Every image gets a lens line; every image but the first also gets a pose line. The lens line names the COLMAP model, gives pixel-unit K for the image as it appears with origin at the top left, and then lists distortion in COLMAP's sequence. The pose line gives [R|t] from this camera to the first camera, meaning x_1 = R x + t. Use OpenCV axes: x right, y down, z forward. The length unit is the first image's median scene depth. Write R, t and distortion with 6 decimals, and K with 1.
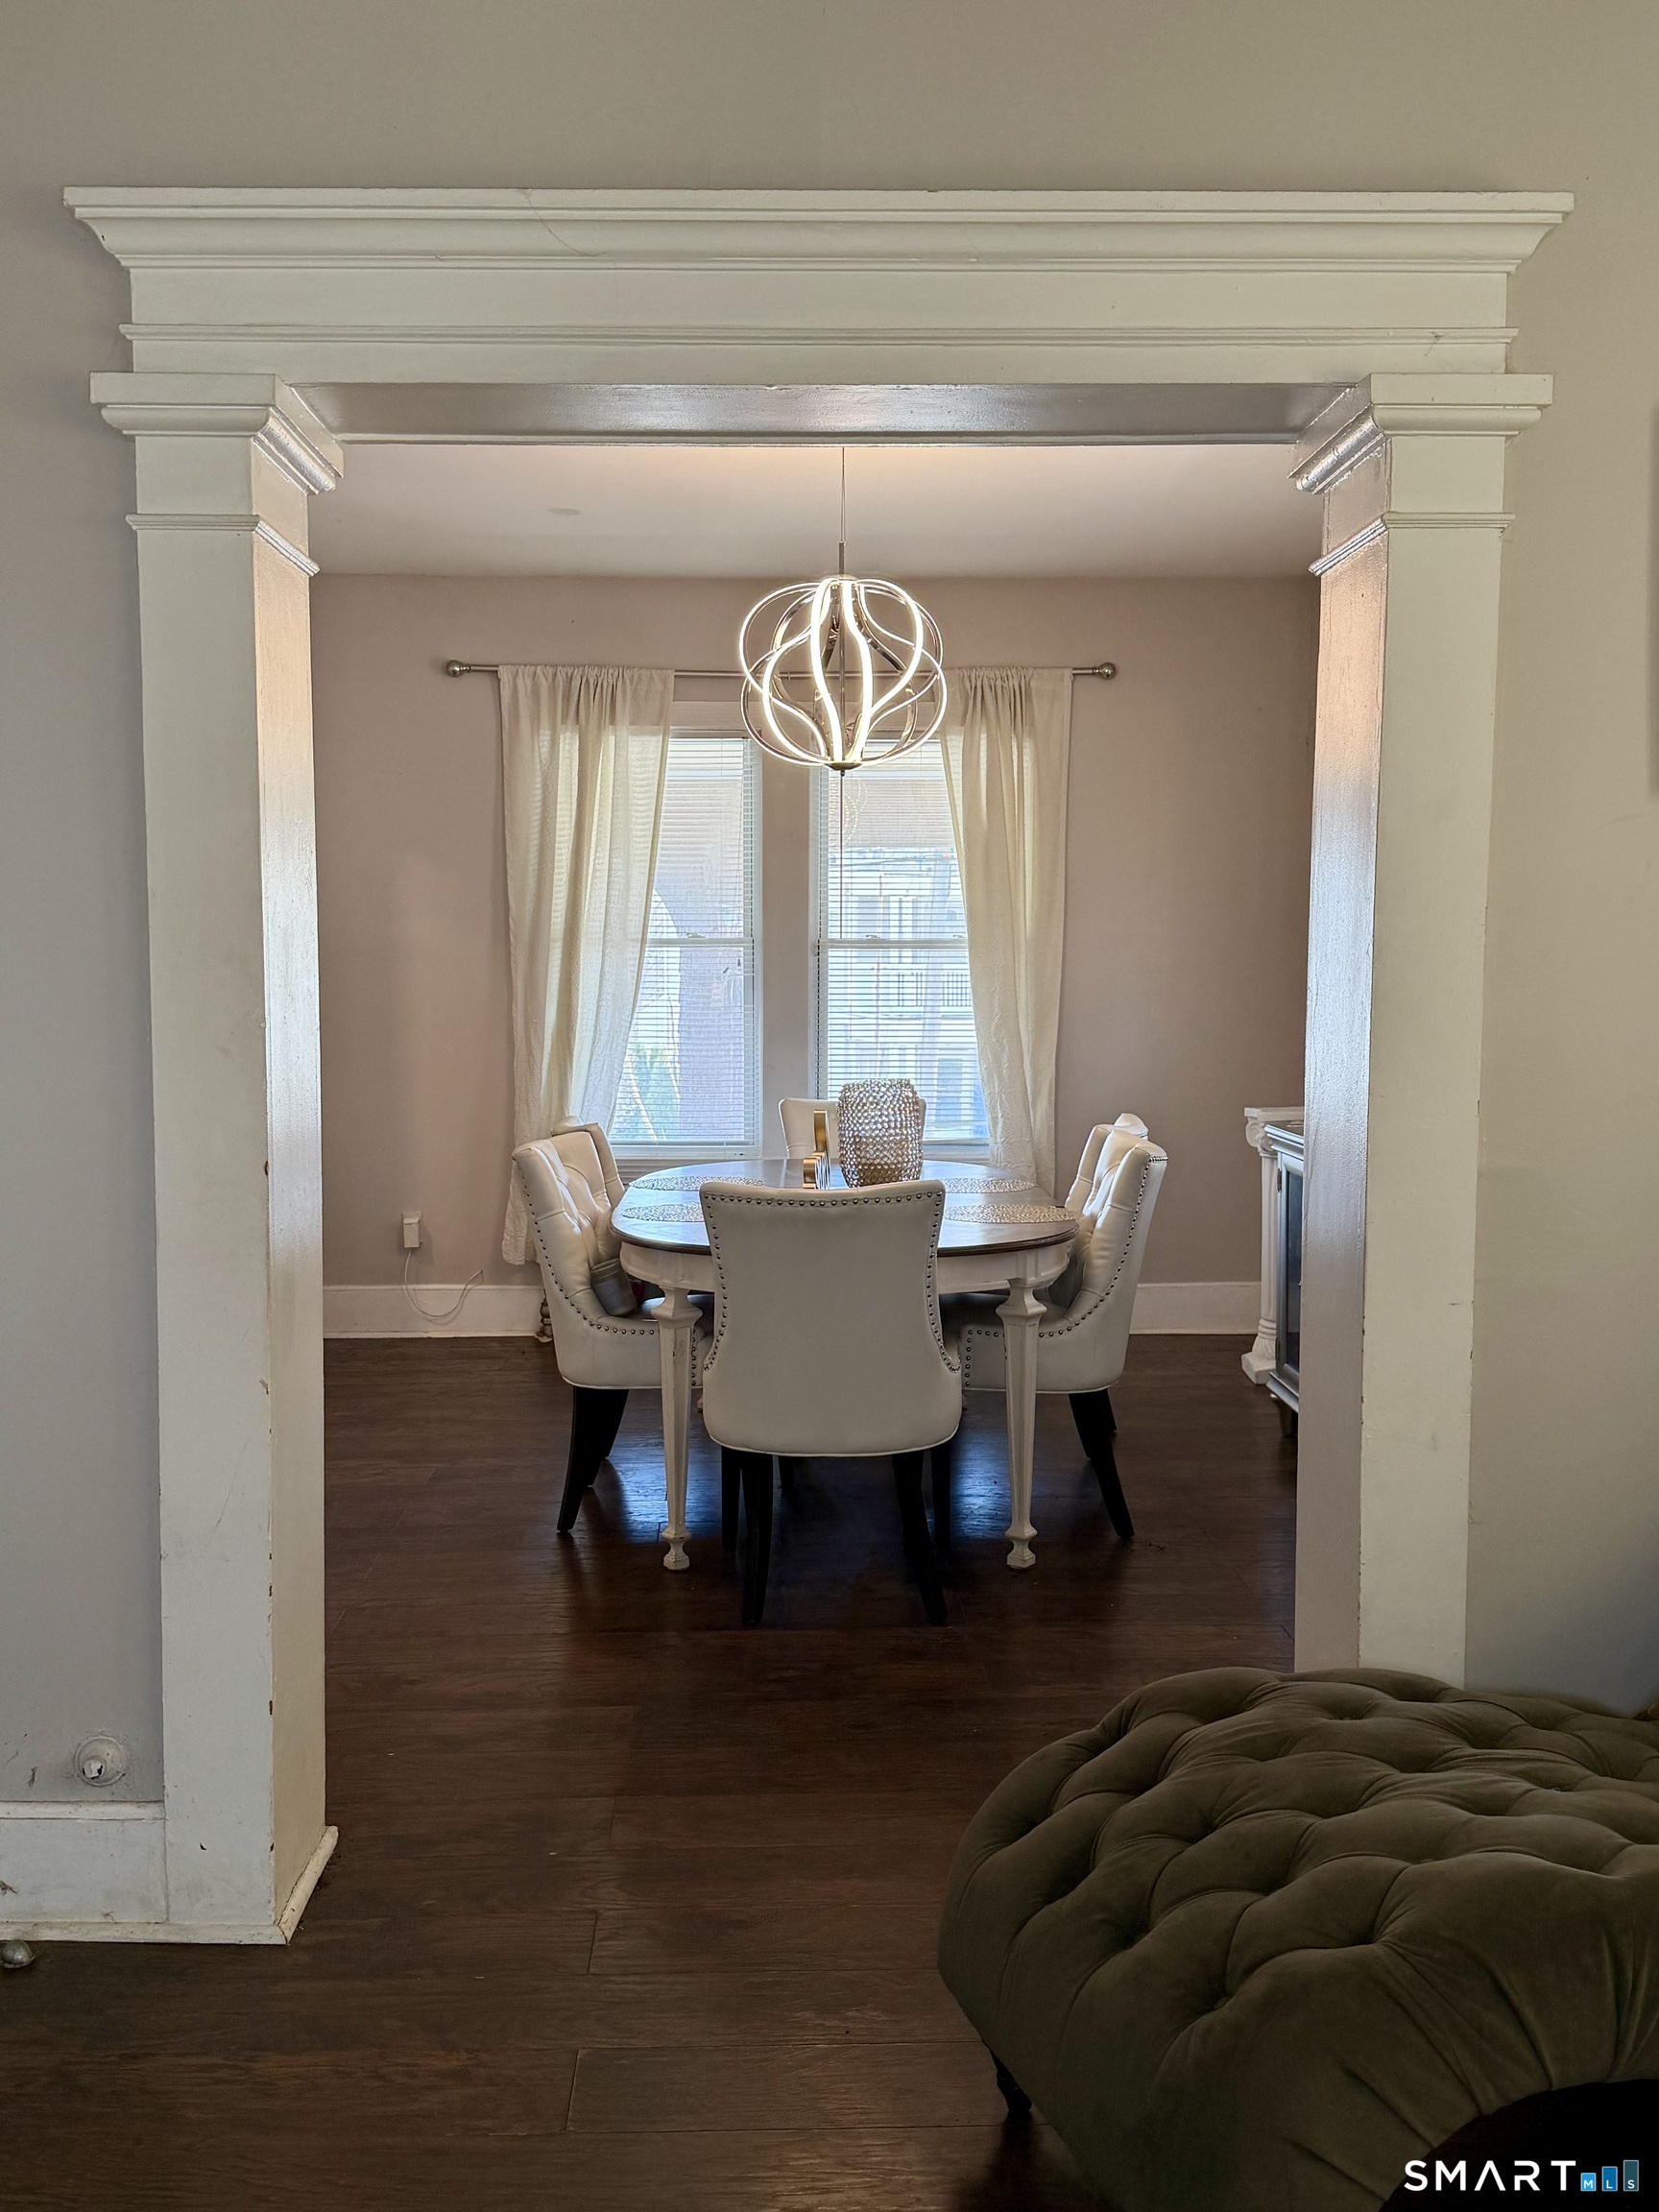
lens RADIAL K [[2043.6, 0, 827.7], [0, 2043.6, 1101.2], [0, 0, 1]] dist [0.010084, -0.020811]
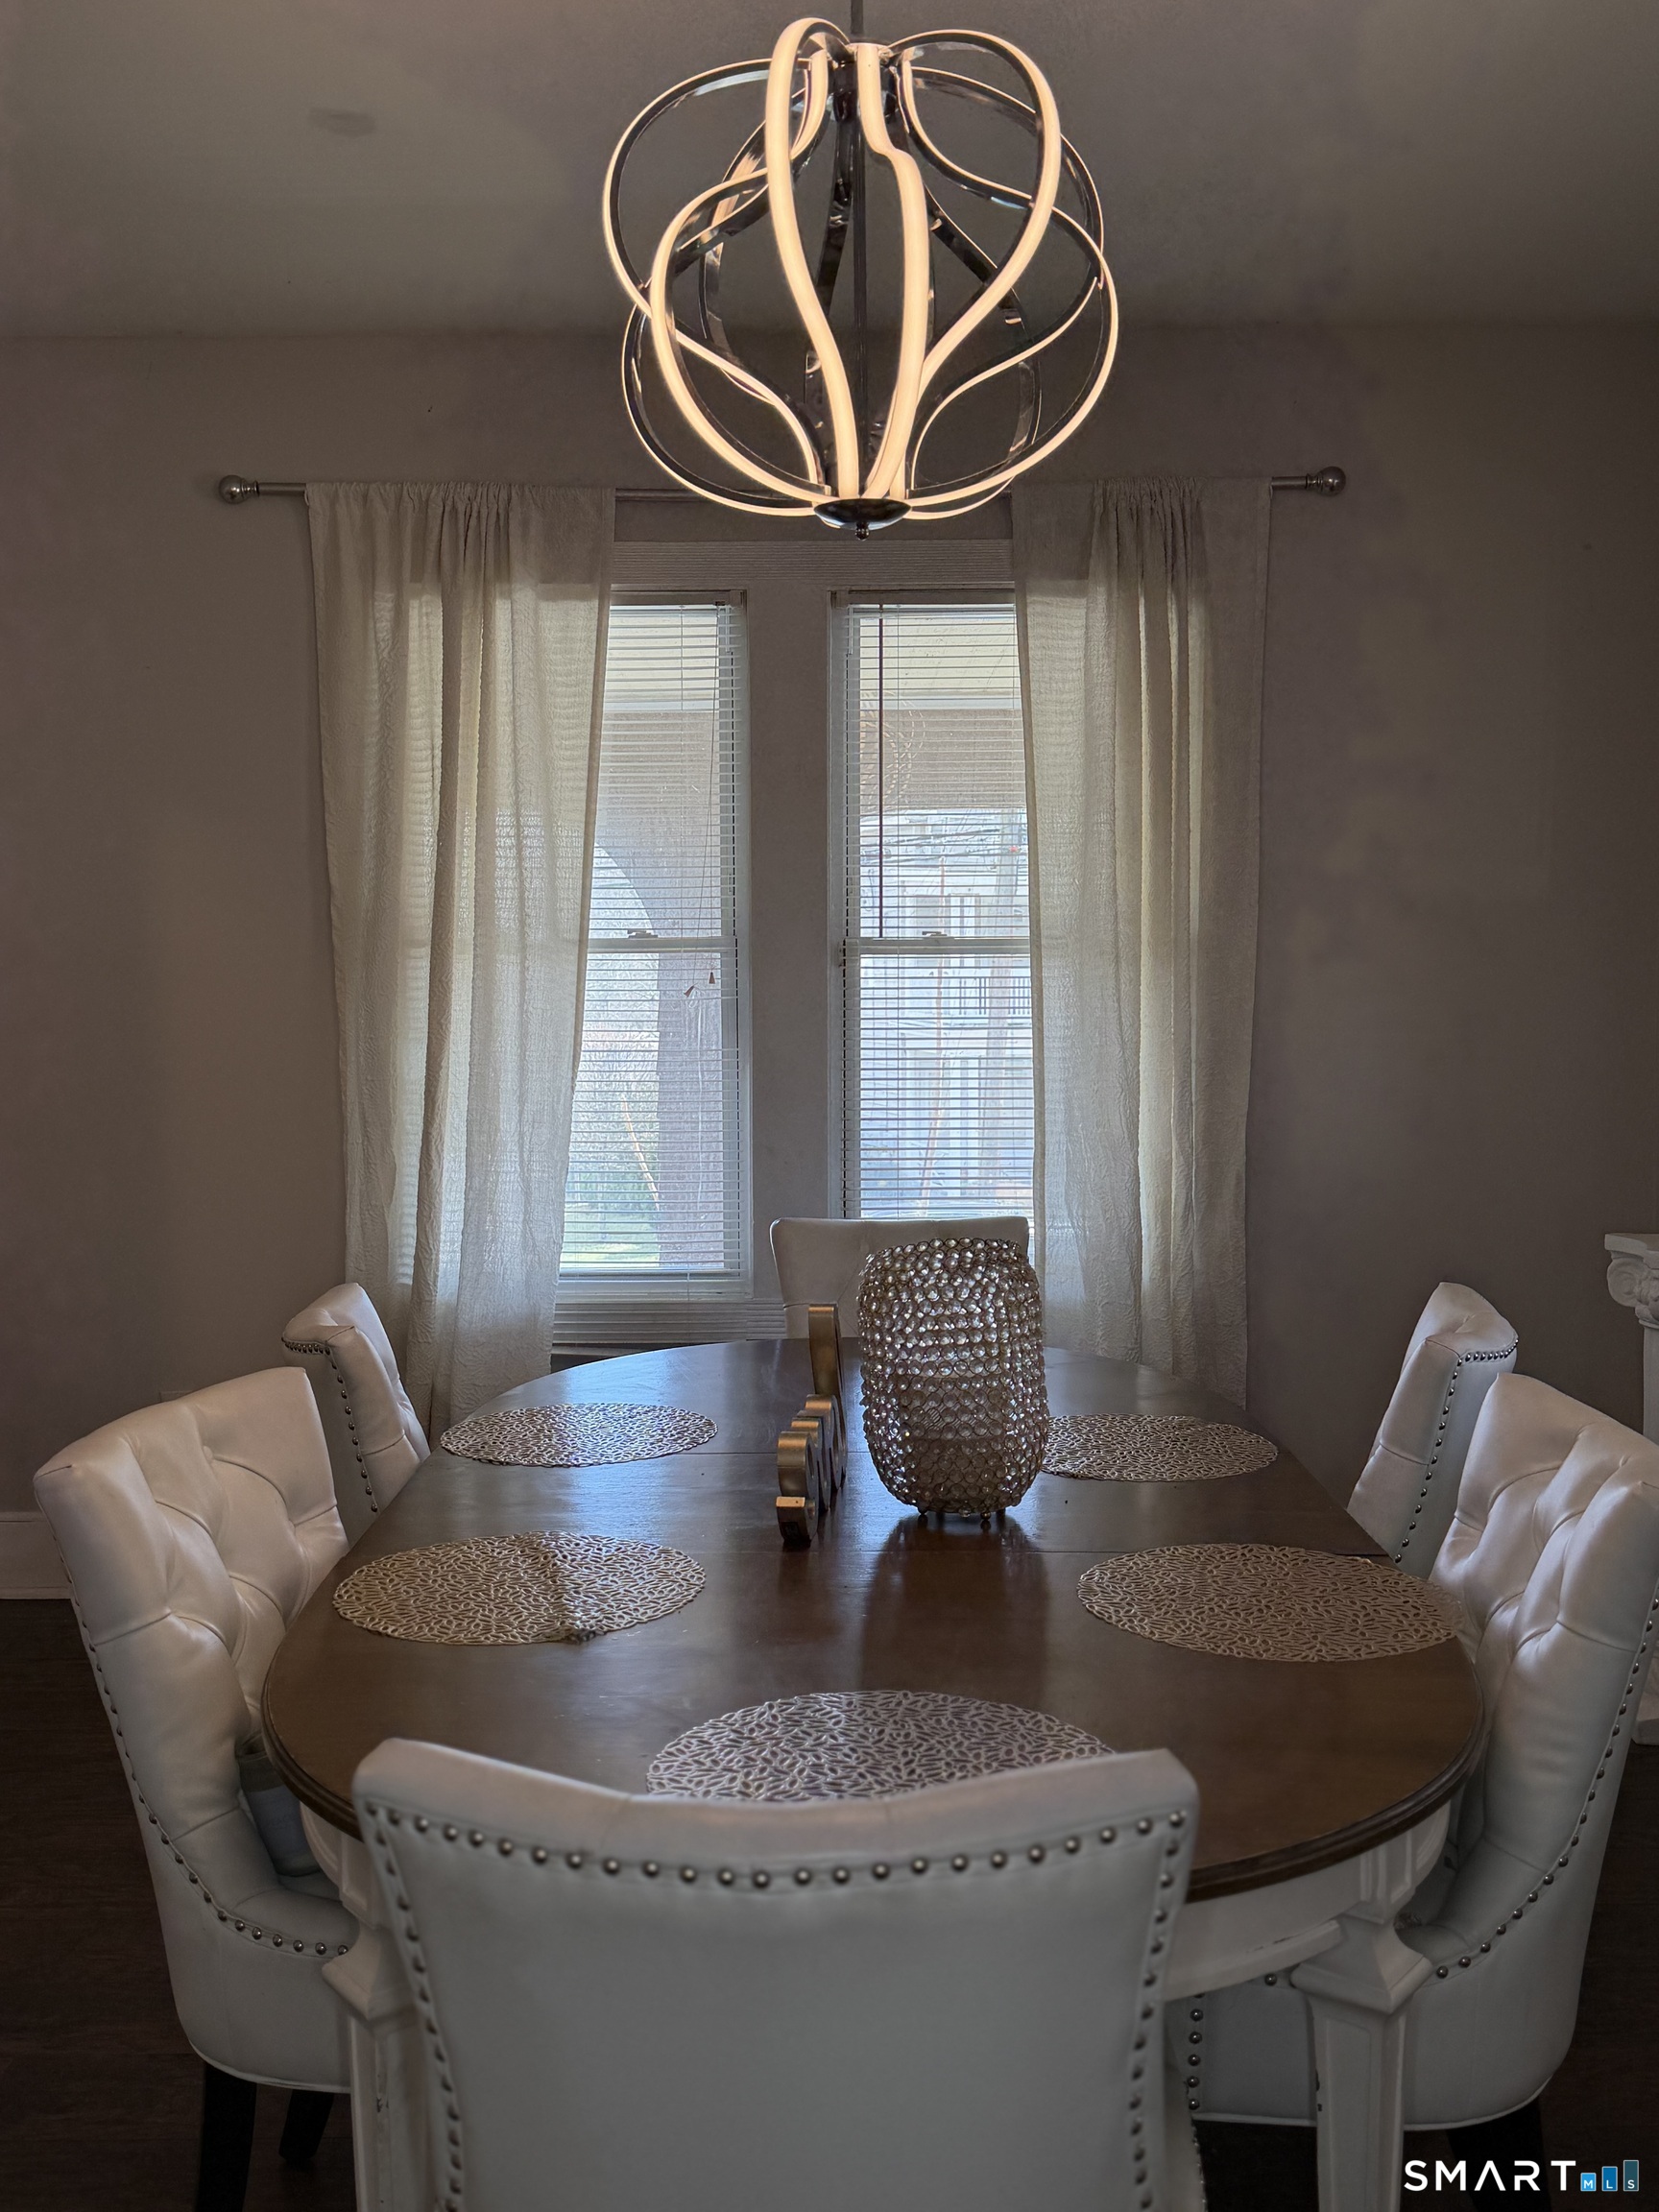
lens RADIAL K [[1998.6, 0, 830.8], [0, 1998.6, 1057.2], [0, 0, 1]] dist [-0.006209, -0.011997]
pose [[0.999603, -0.002119, -0.028104, 0.008532], [0.001483, 0.999743, -0.022640, -0.031852], [0.028145, 0.022589, 0.999349, 0.424027]]
